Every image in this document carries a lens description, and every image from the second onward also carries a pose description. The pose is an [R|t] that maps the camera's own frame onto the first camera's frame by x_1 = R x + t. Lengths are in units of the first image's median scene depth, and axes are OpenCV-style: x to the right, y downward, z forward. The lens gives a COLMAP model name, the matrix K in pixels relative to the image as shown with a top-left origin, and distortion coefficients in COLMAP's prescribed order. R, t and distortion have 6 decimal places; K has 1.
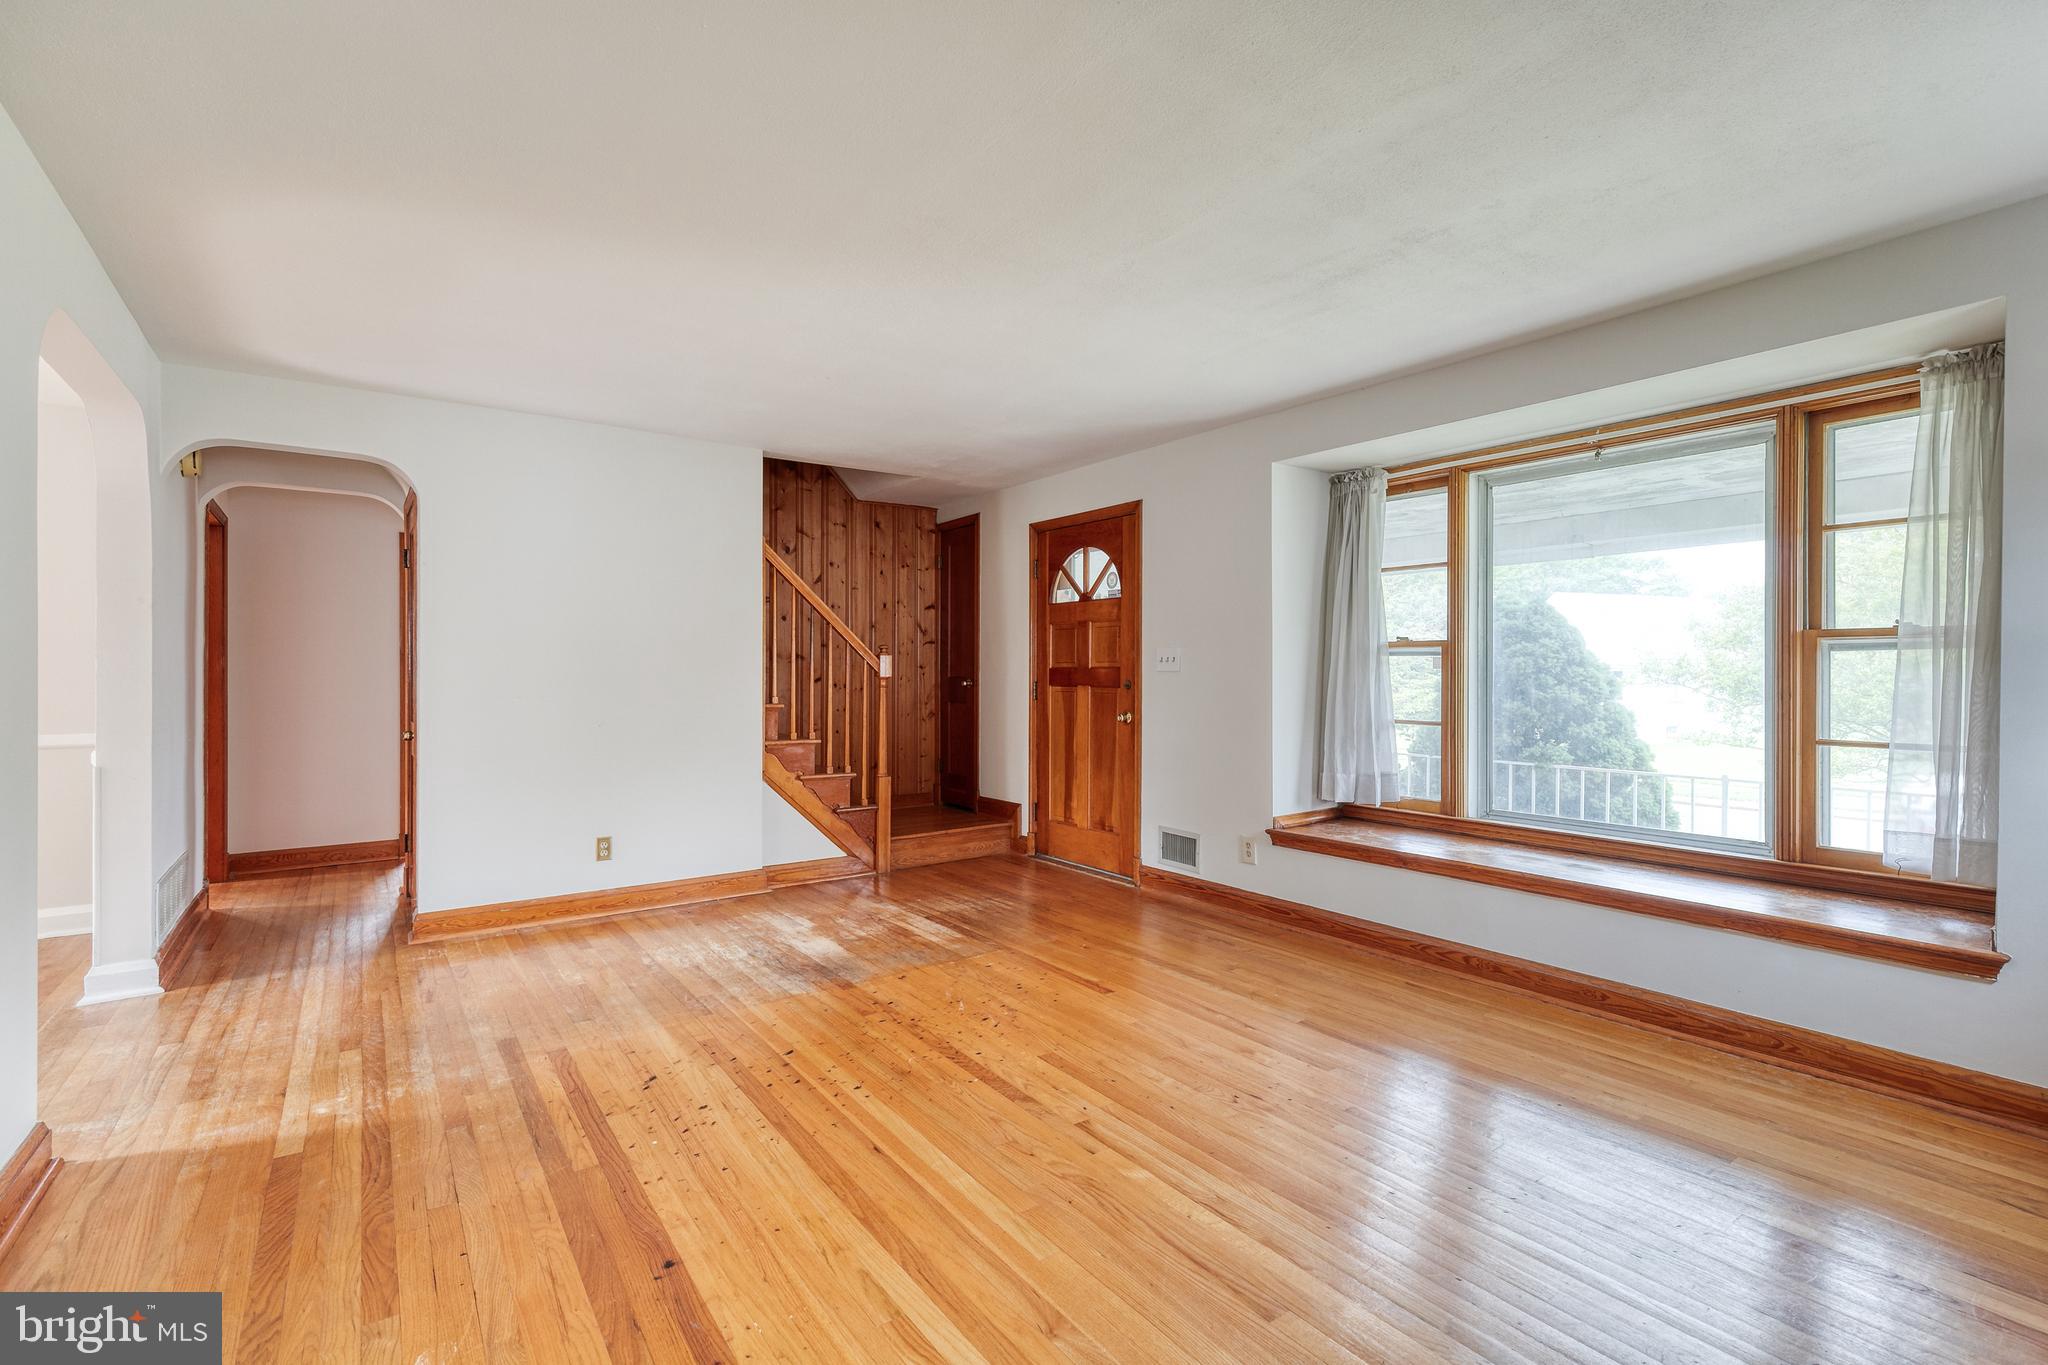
lens RADIAL K [[925.3, 0, 1042.1], [0, 925.3, 684.0], [0, 0, 1]] dist [0.007382, -0.000591]
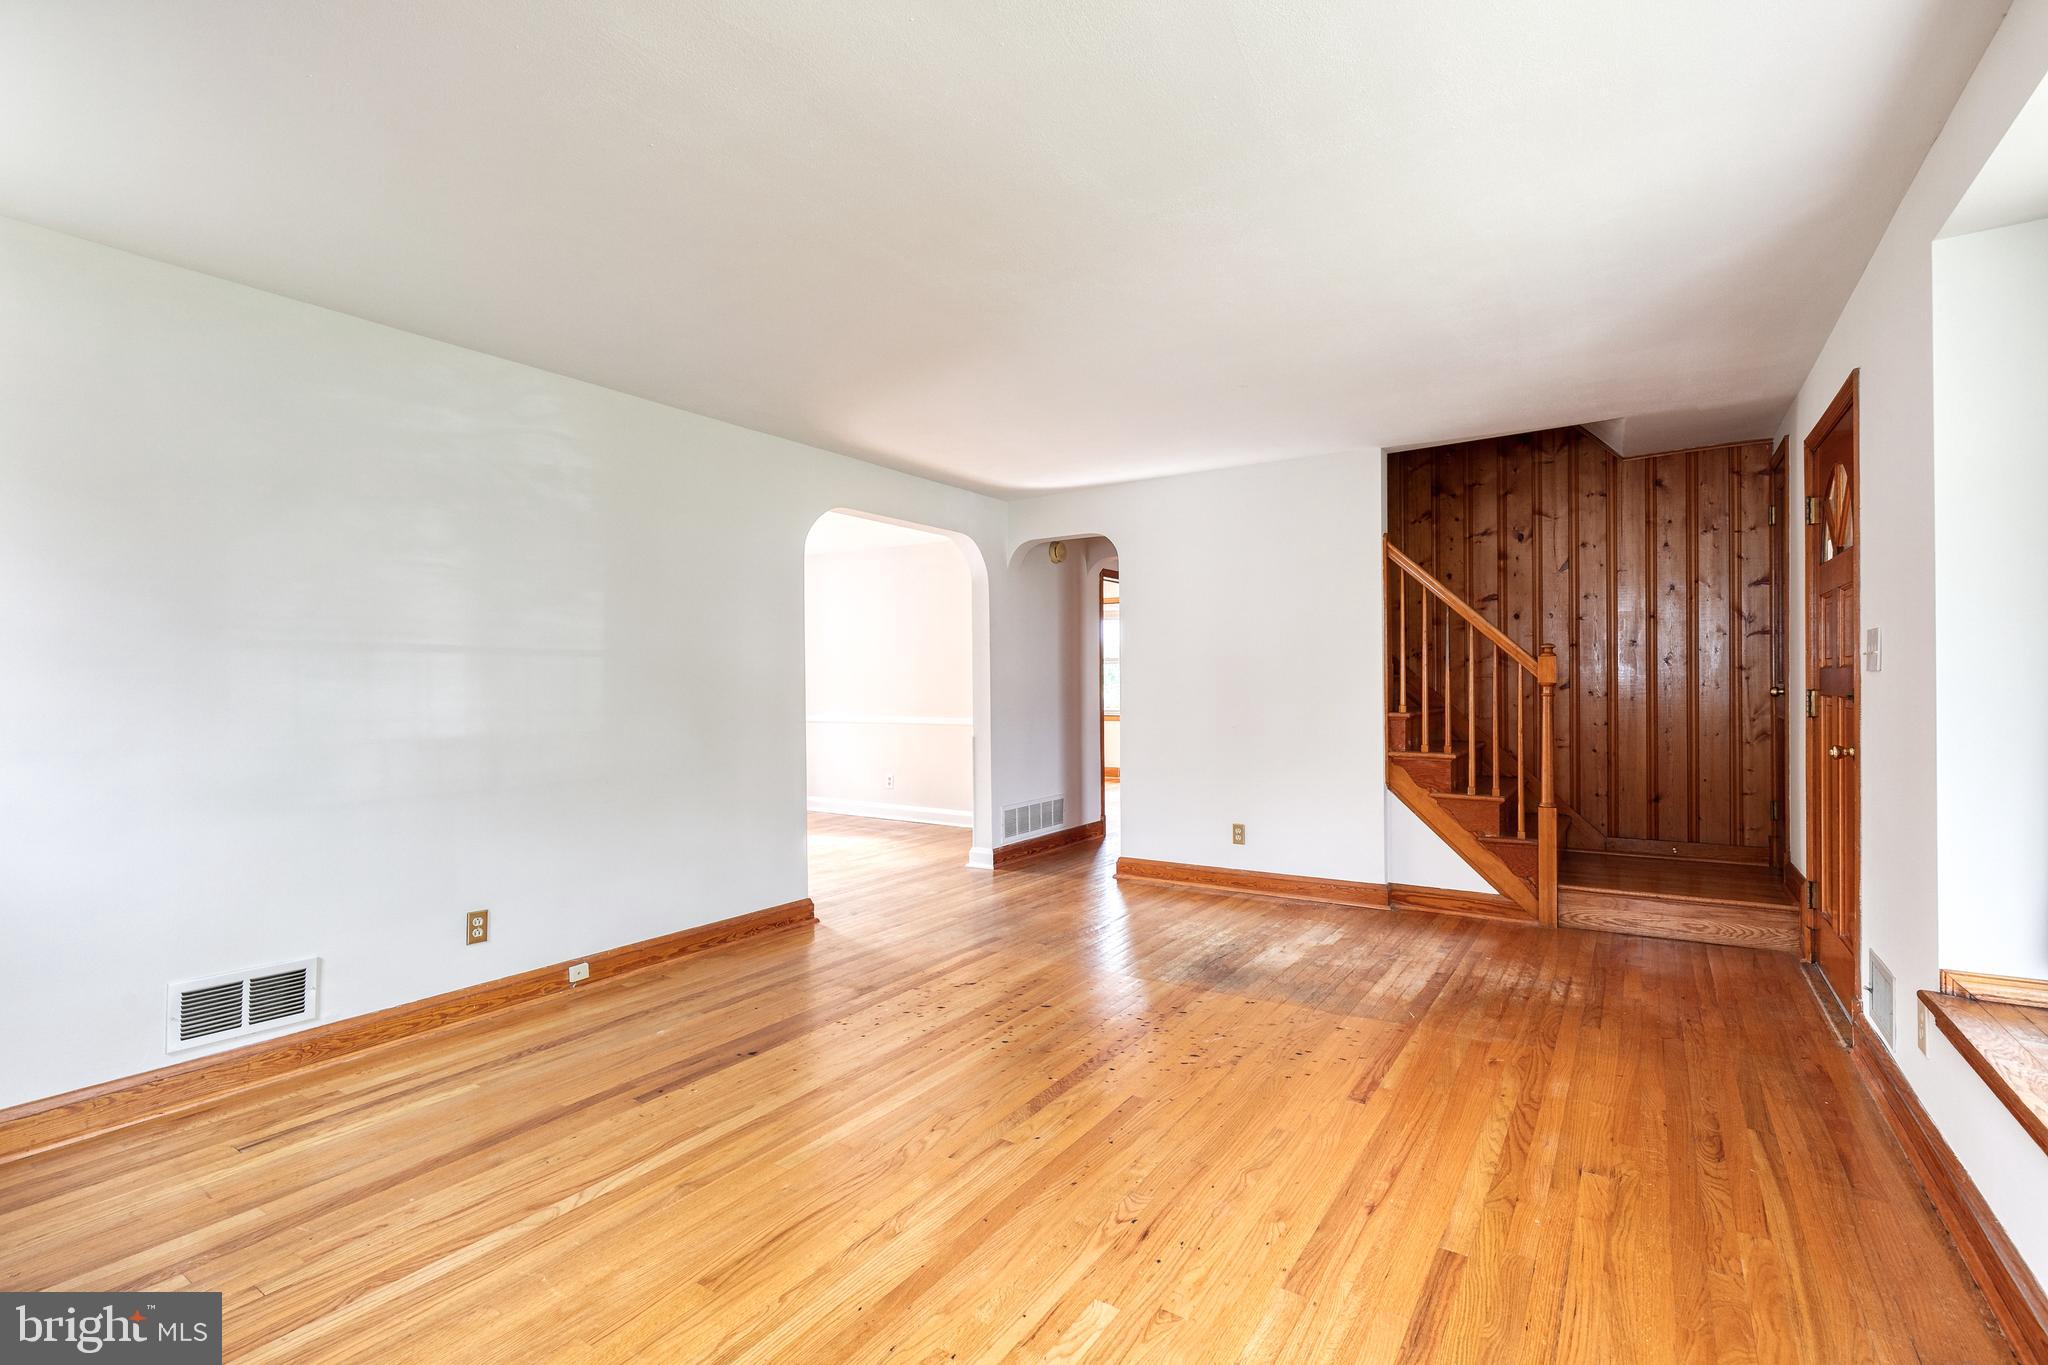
lens RADIAL K [[925.3, 0, 1042.1], [0, 925.3, 684.0], [0, 0, 1]] dist [0.007382, -0.000591]
pose [[0.350251, -0.002892, -0.936651, 0.556337], [-0.001005, 0.999993, -0.003463, -0.004469], [0.936655, 0.002155, 0.350246, 0.393328]]
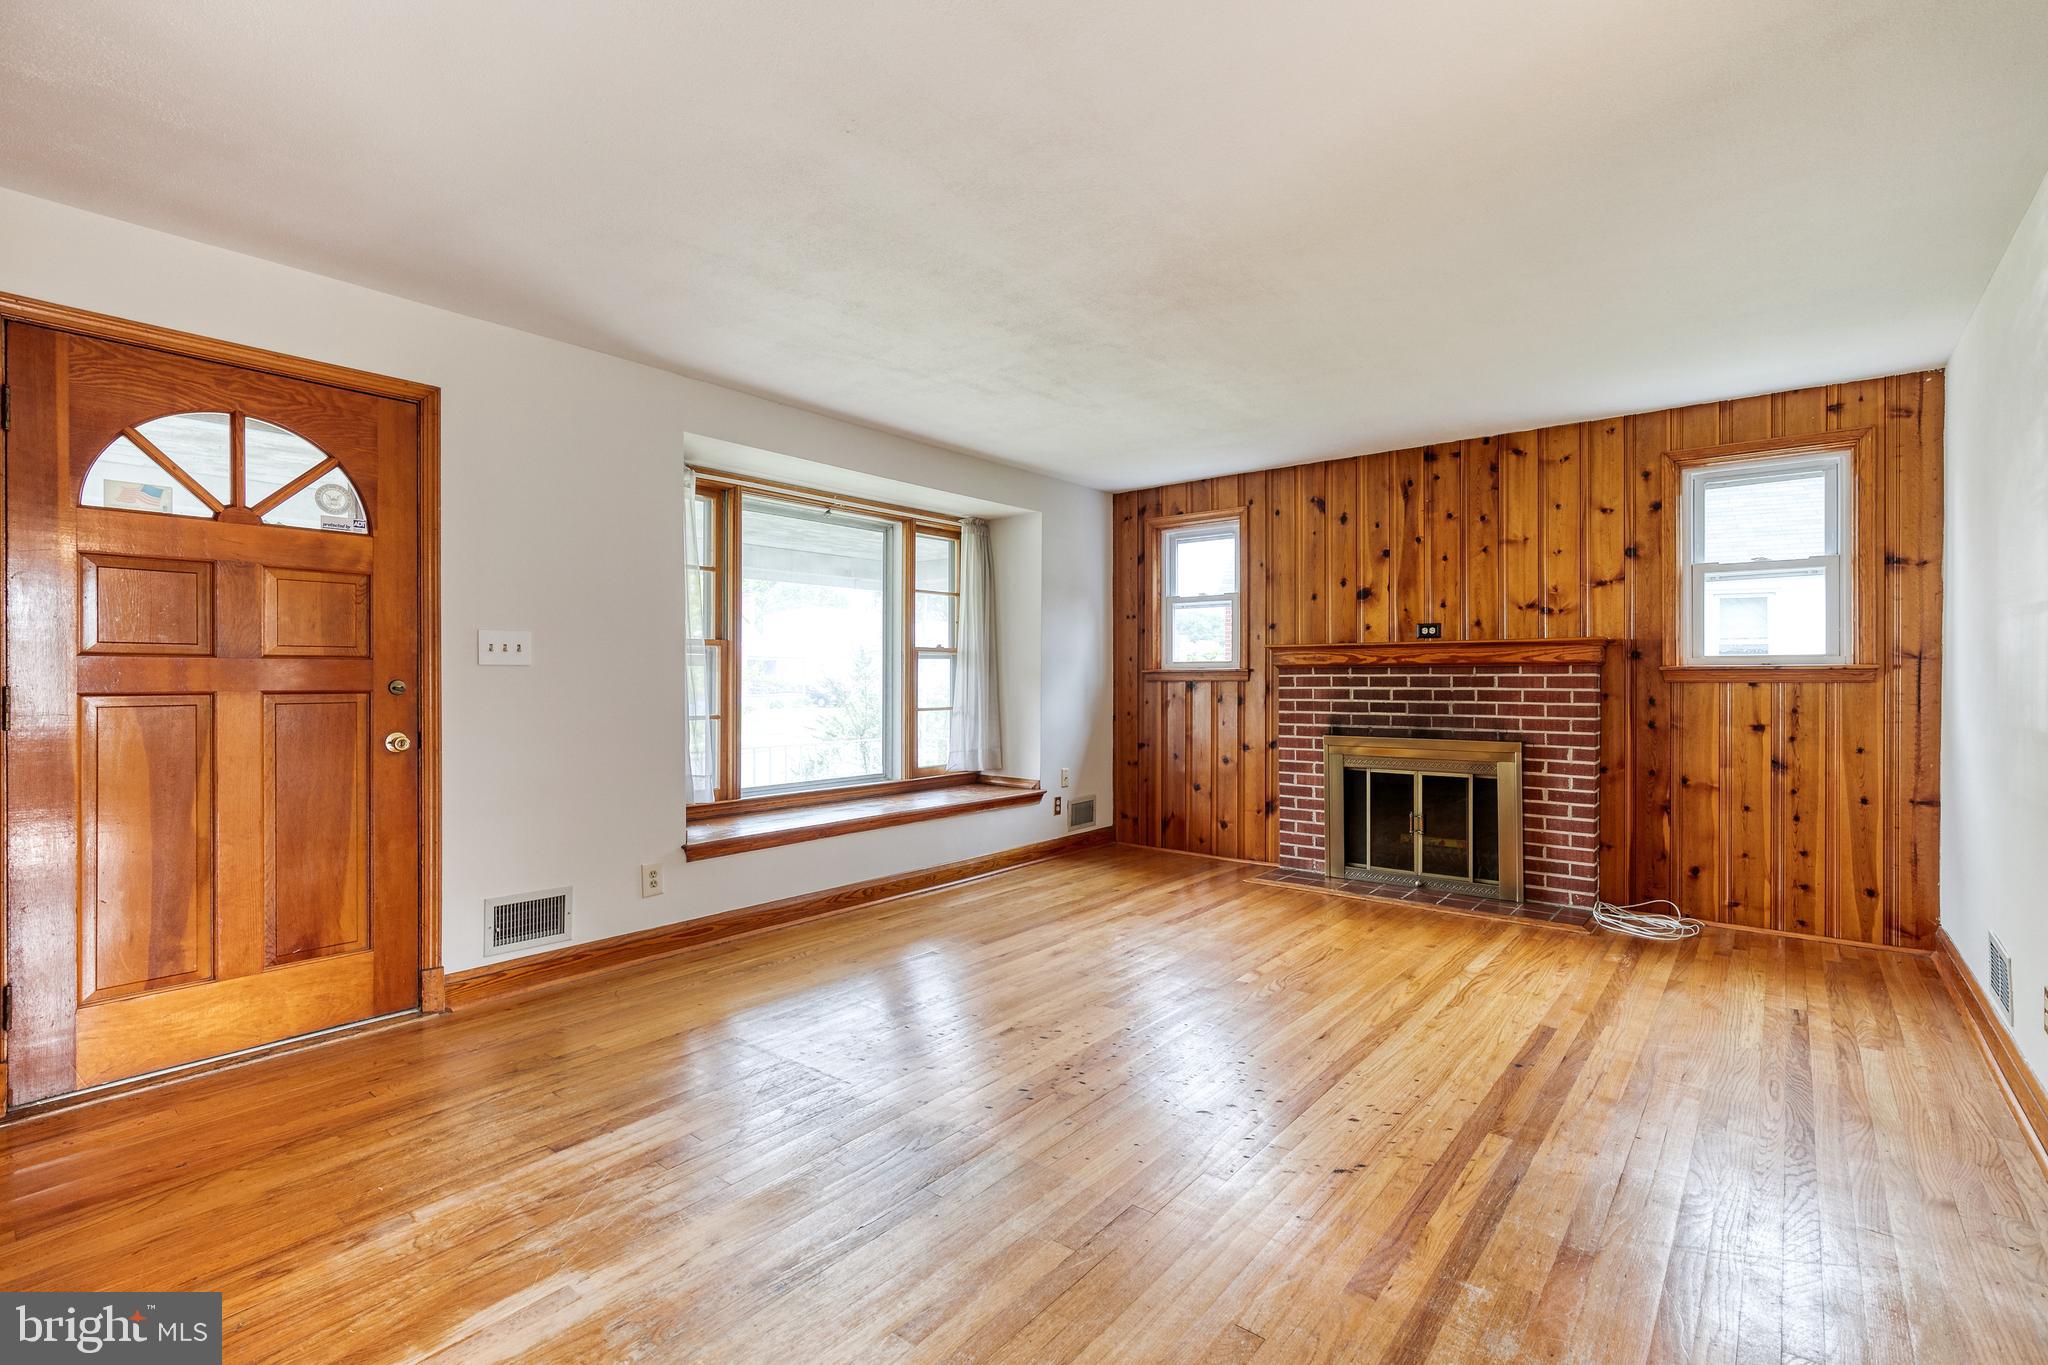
lens RADIAL K [[926.6, 0, 1037.8], [0, 926.6, 682.4], [0, 0, 1]] dist [0.005927, -0.000418]
pose [[-0.253314, -0.006235, 0.967364, -0.709736], [0.011998, 0.999882, 0.009587, -0.003507], [-0.967310, 0.014035, -0.253209, 0.914358]]
